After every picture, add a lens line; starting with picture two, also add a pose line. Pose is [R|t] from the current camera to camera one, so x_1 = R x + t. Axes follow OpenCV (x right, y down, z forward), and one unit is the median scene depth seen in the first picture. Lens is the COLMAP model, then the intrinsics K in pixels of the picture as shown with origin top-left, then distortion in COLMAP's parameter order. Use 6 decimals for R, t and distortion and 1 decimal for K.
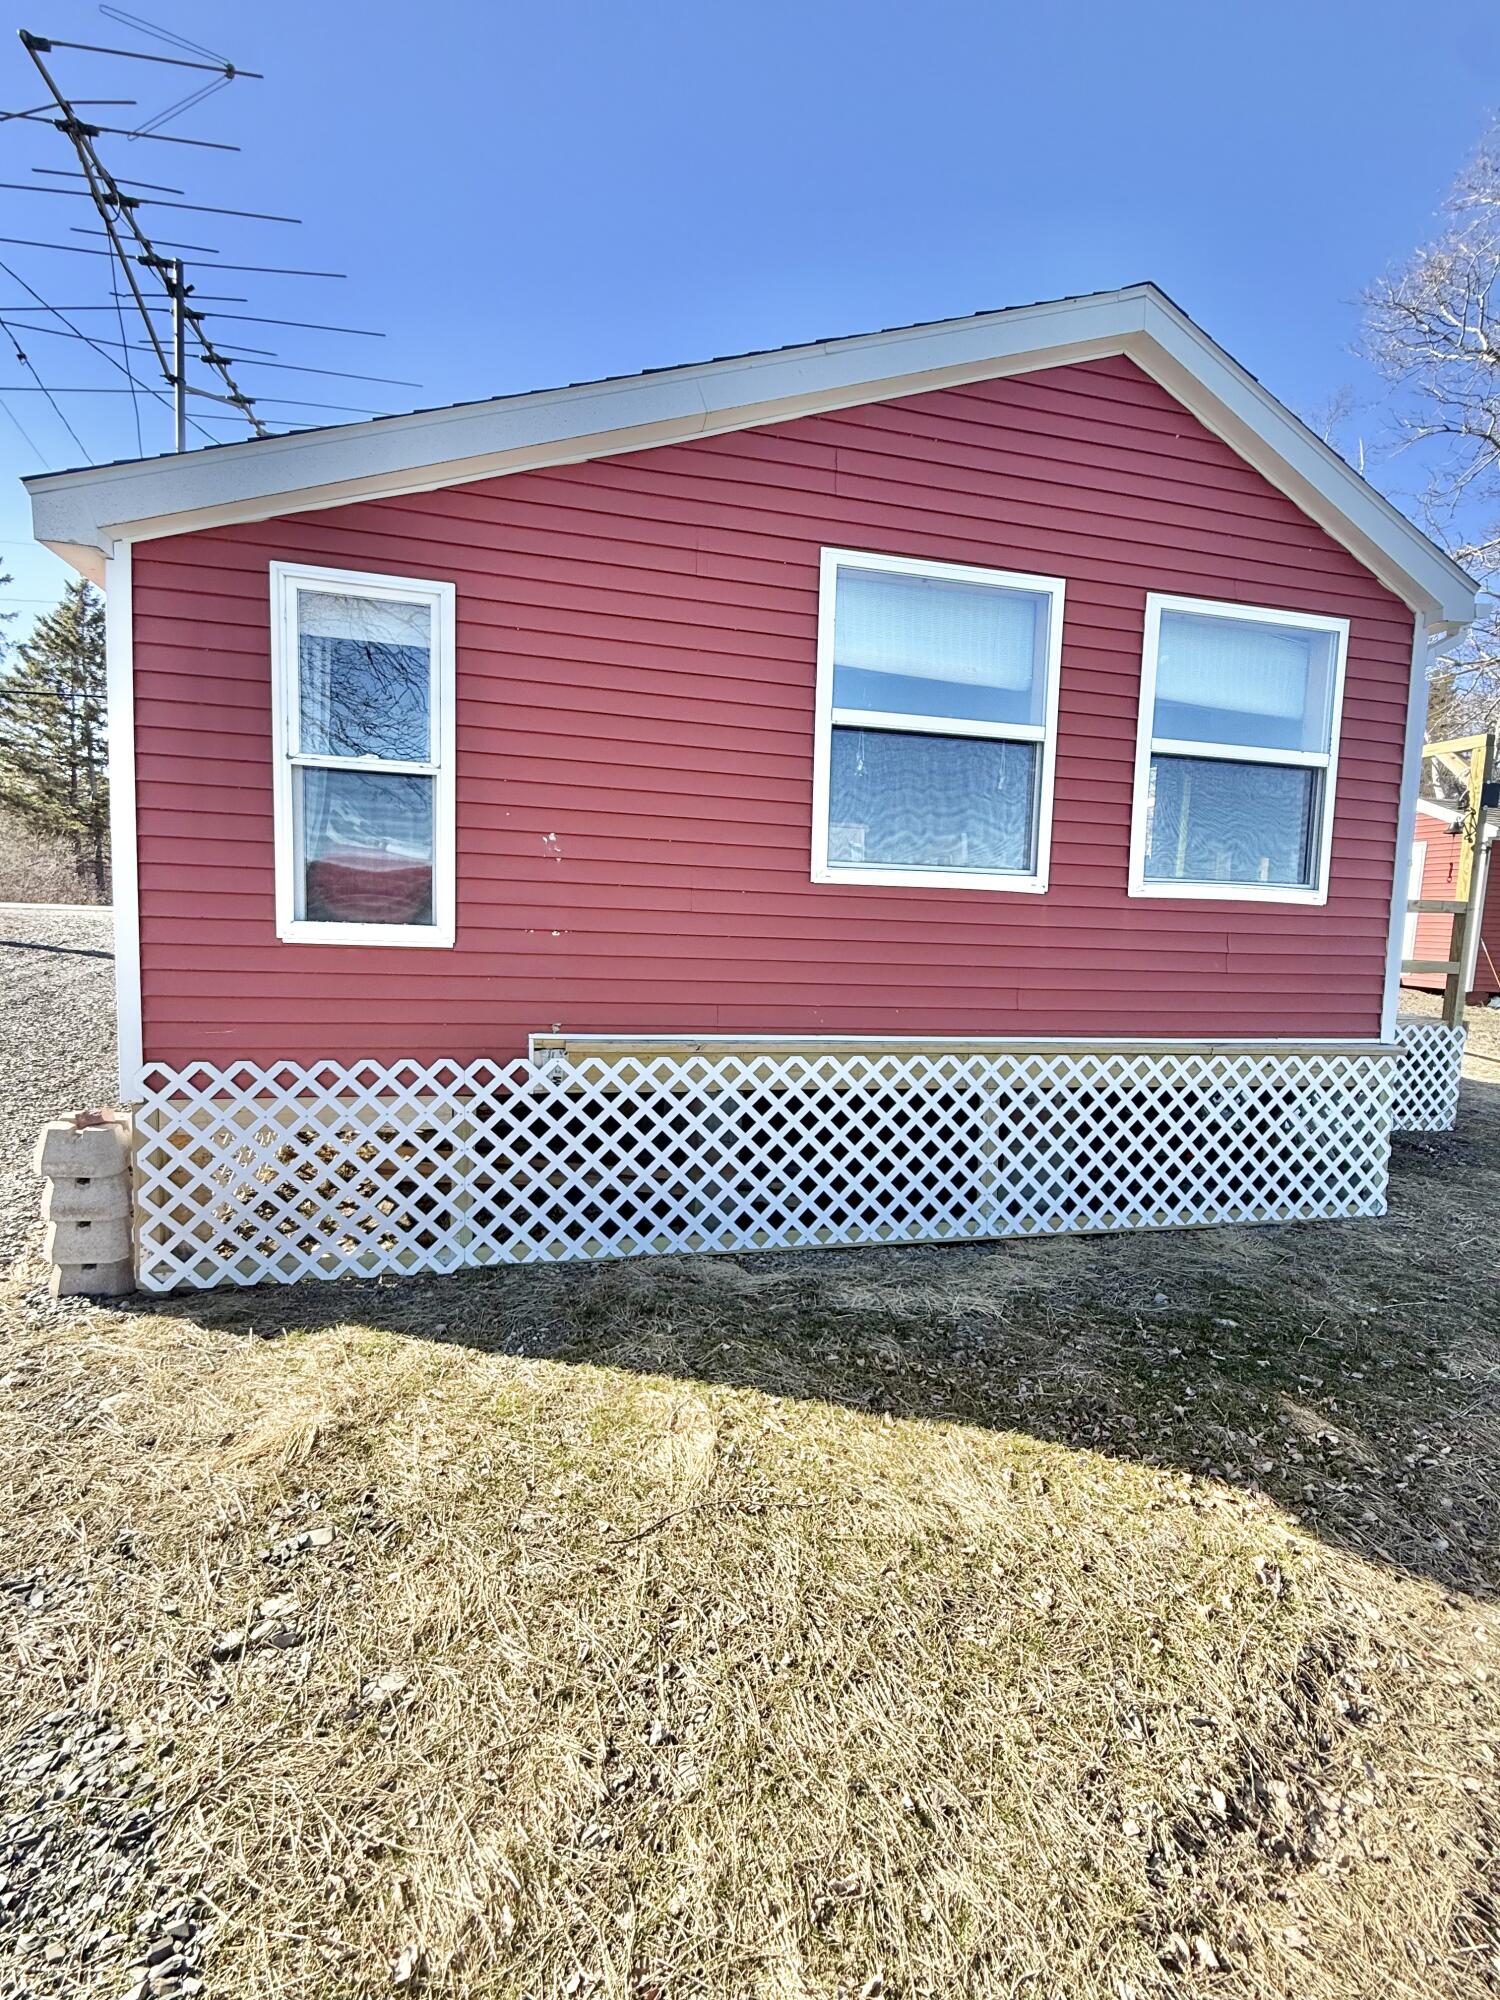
lens RADIAL K [[830.8, 0, 753.7], [0, 830.8, 1002.5], [0, 0, 1]] dist [0.000422, -0.000348]
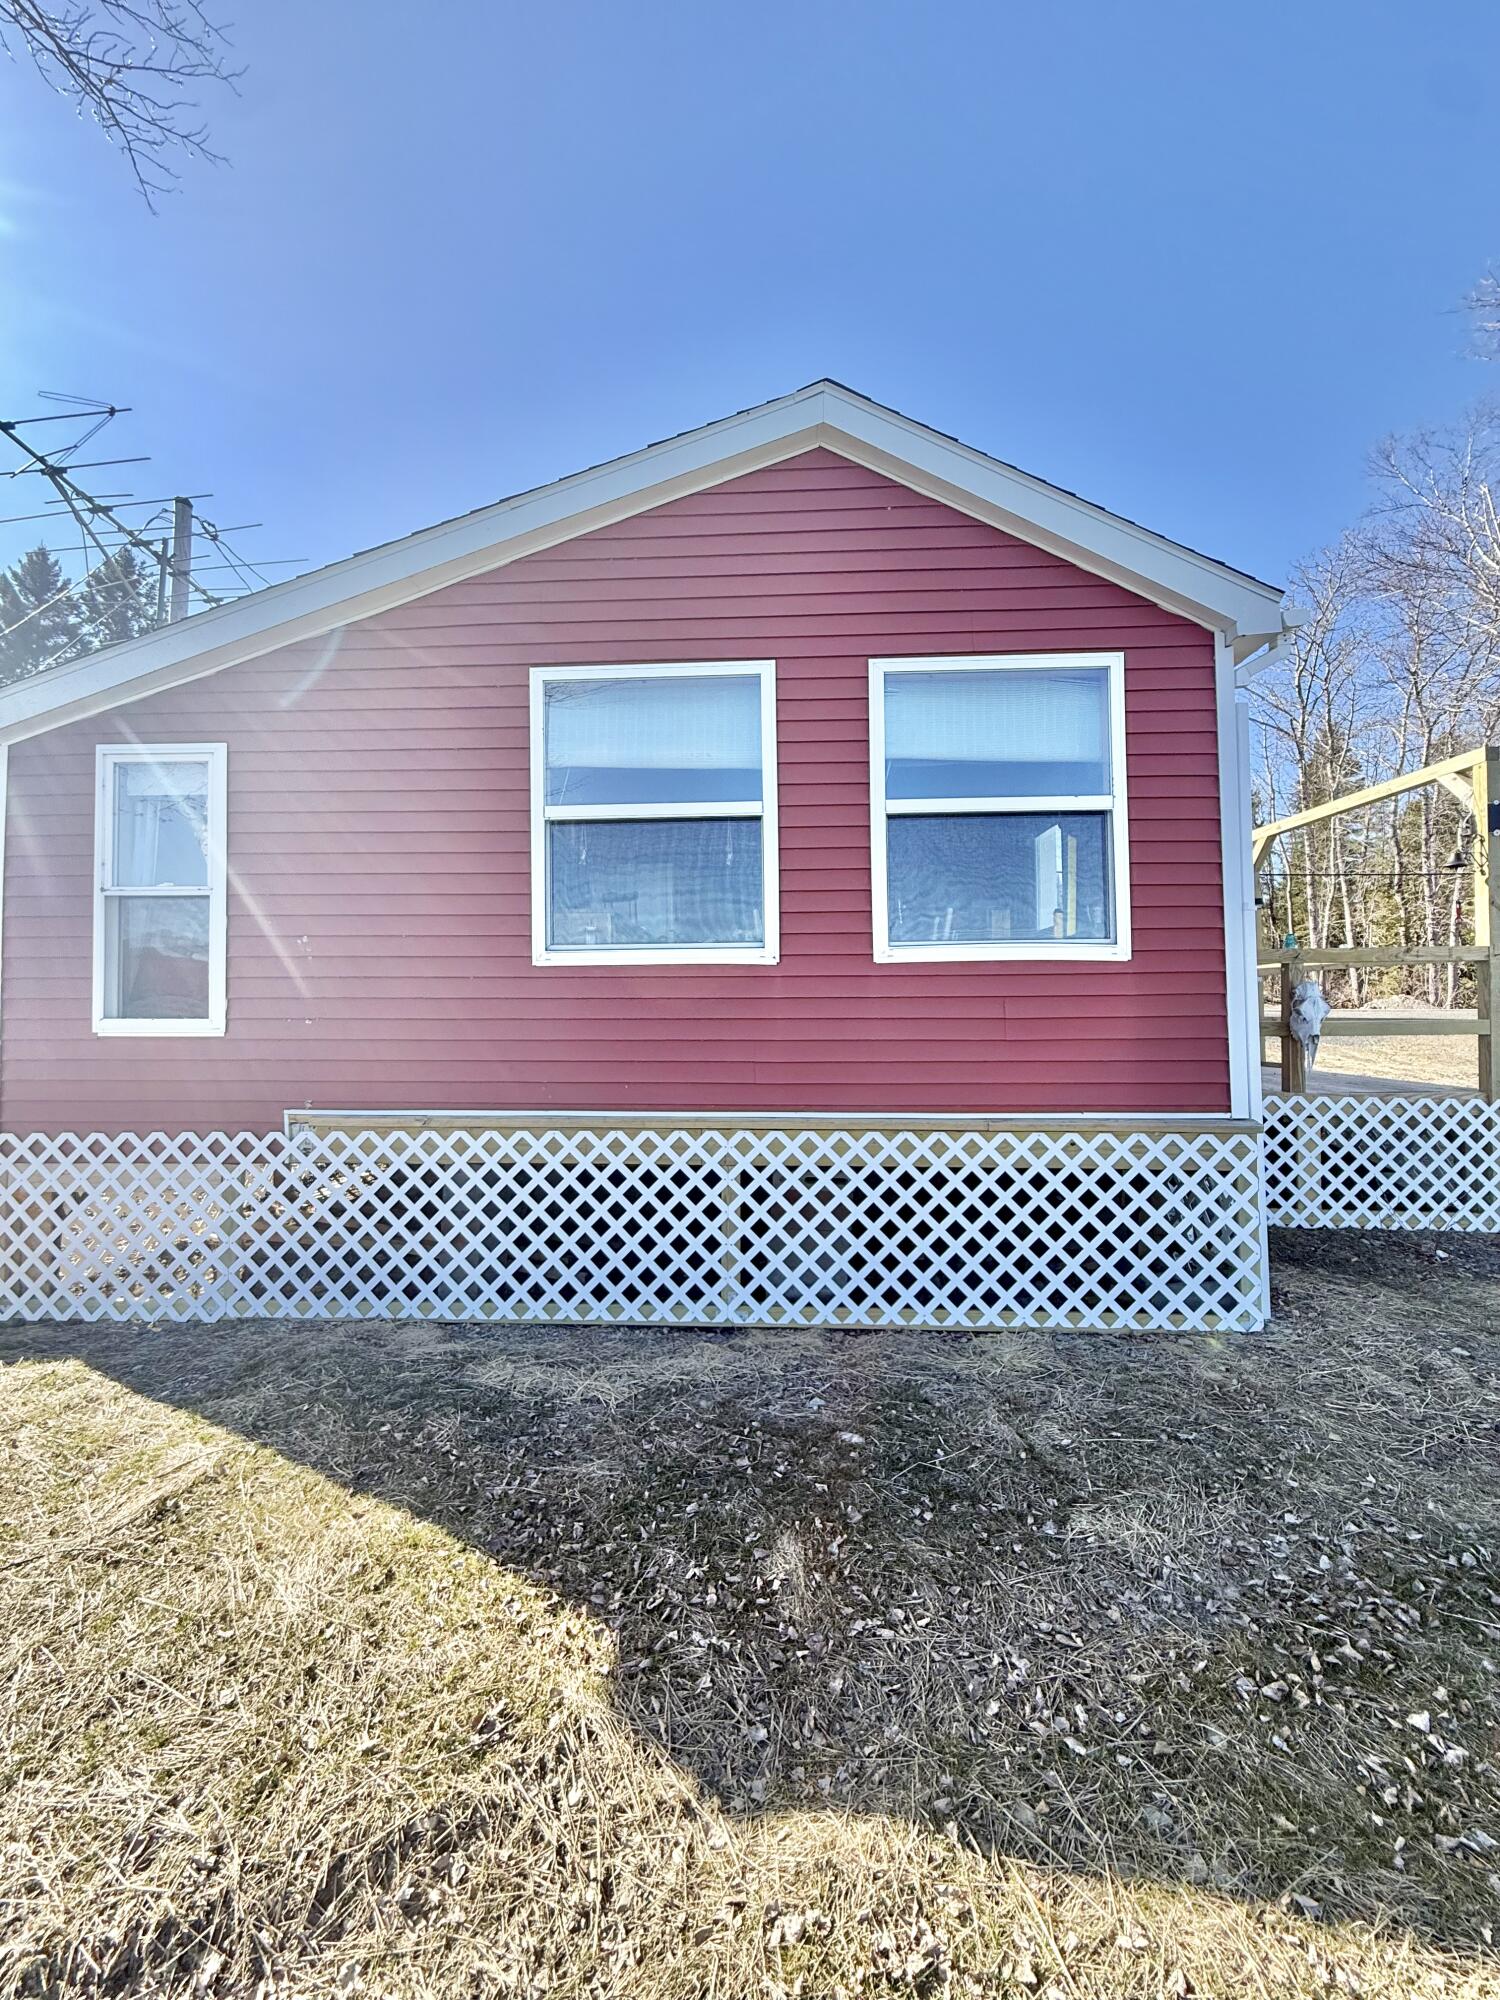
lens RADIAL K [[794.2, 0, 749.2], [0, 794.2, 997.1], [0, 0, 1]] dist [-0.001152, -0.000208]
pose [[0.963441, -0.042303, -0.264561, 0.571160], [0.012161, 0.993343, -0.114549, 0.014729], [0.267645, 0.107144, 0.957542, 0.096505]]
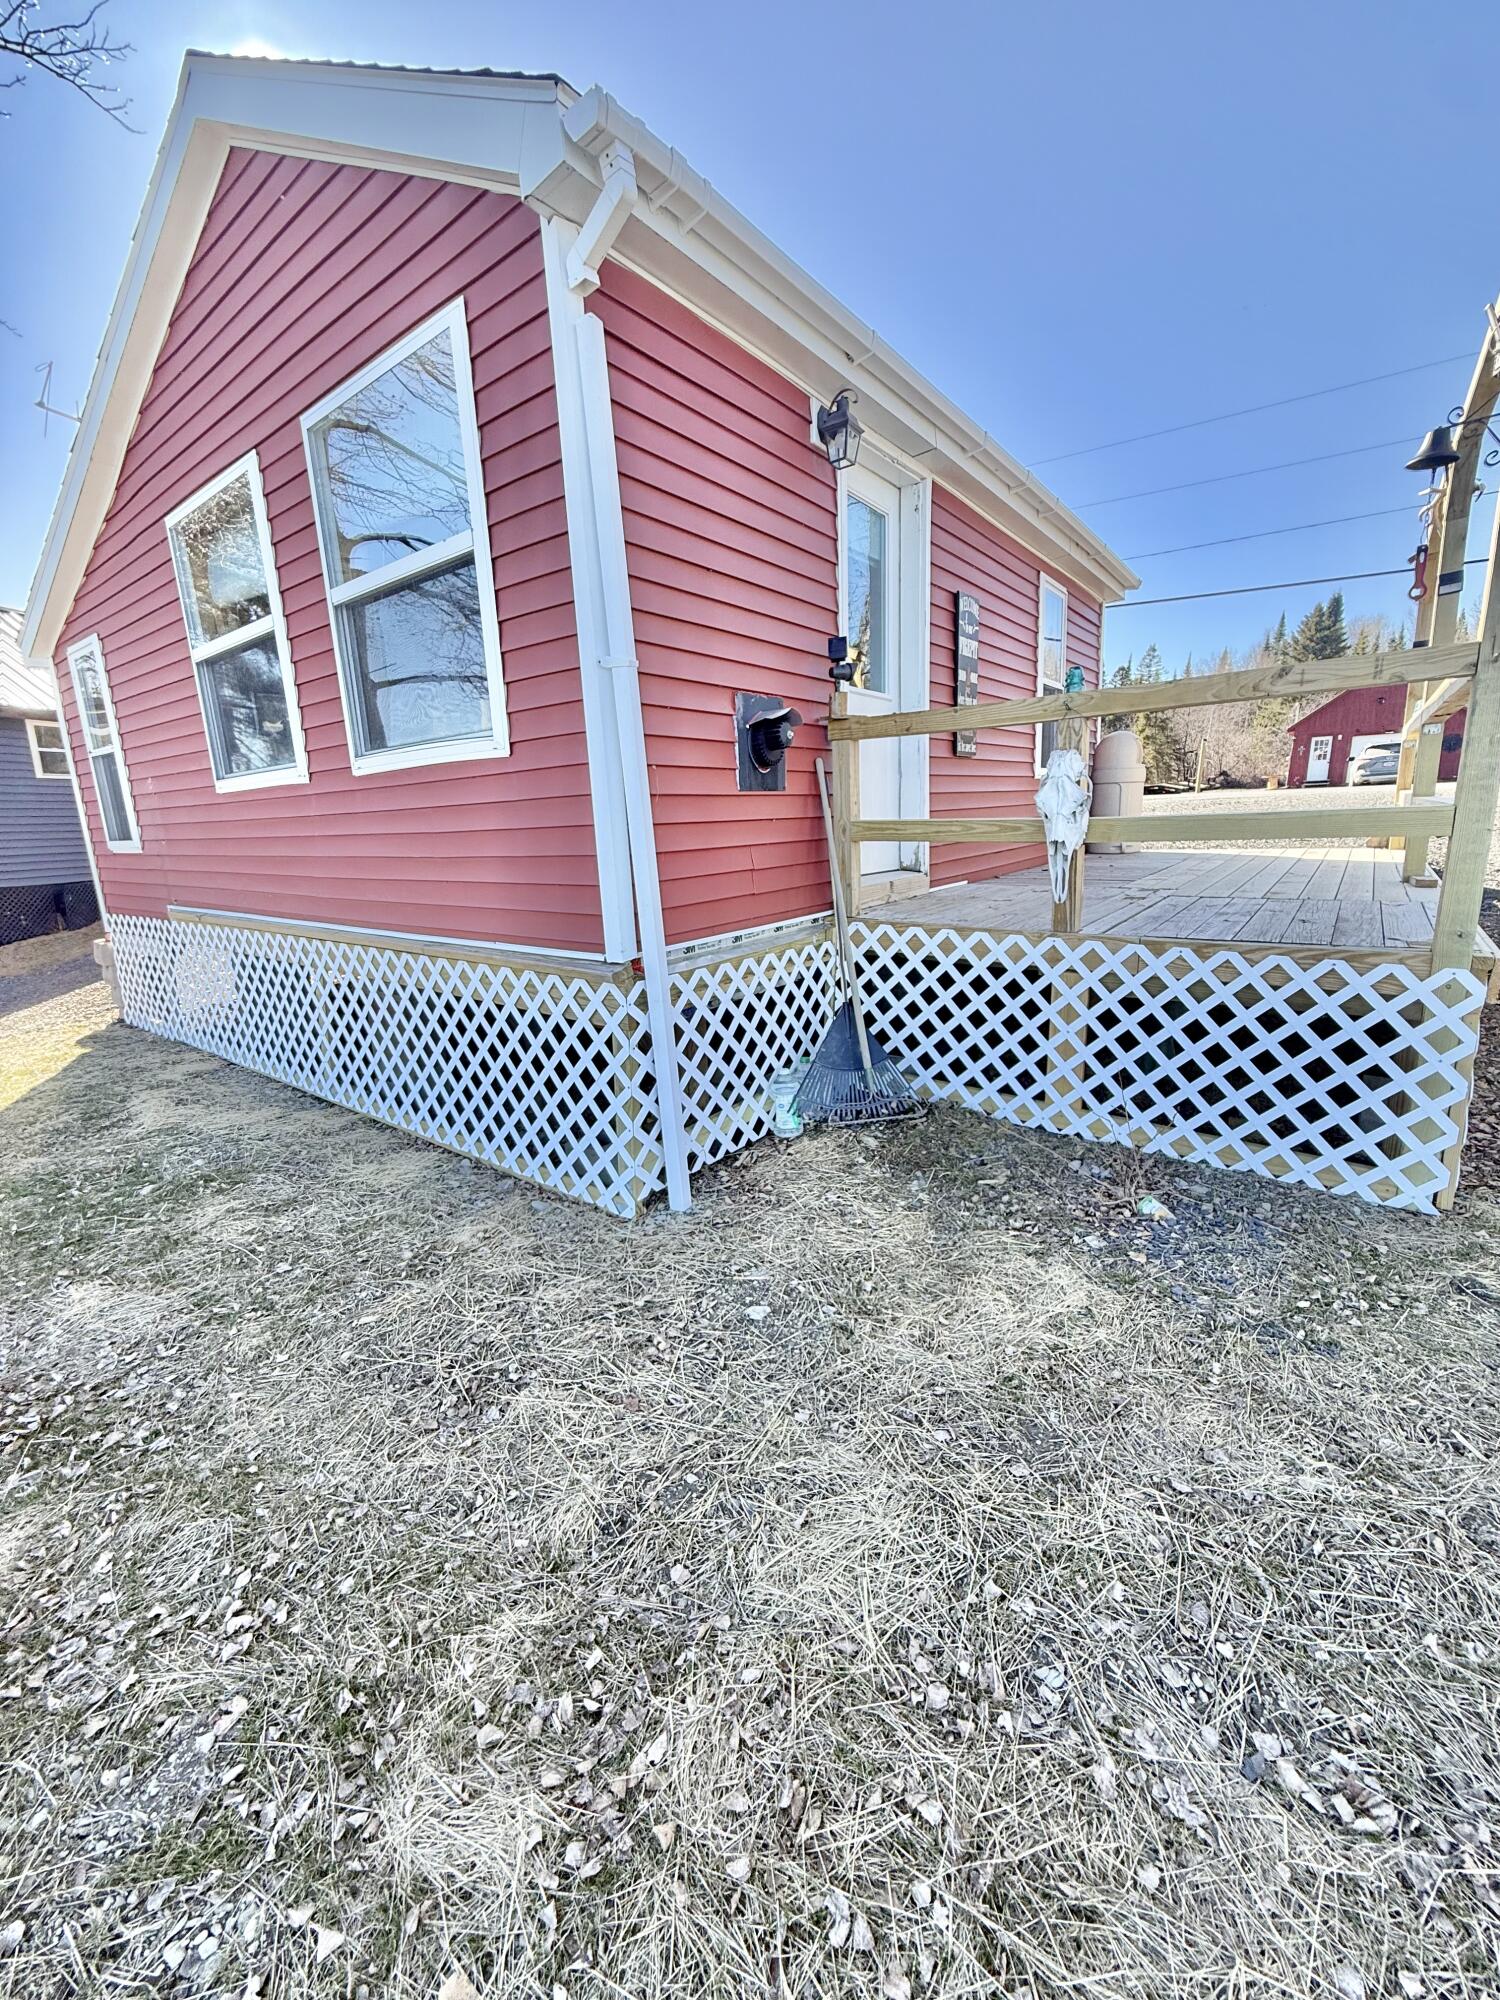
lens RADIAL K [[798.3, 0, 753.7], [0, 798.3, 998.2], [0, 0, 1]] dist [0.000003, -0.000099]
pose [[0.635521, 0.113539, -0.763690, 1.491342], [-0.009823, 0.990237, 0.139046, -0.011752], [0.772021, -0.080864, 0.630432, 0.790550]]
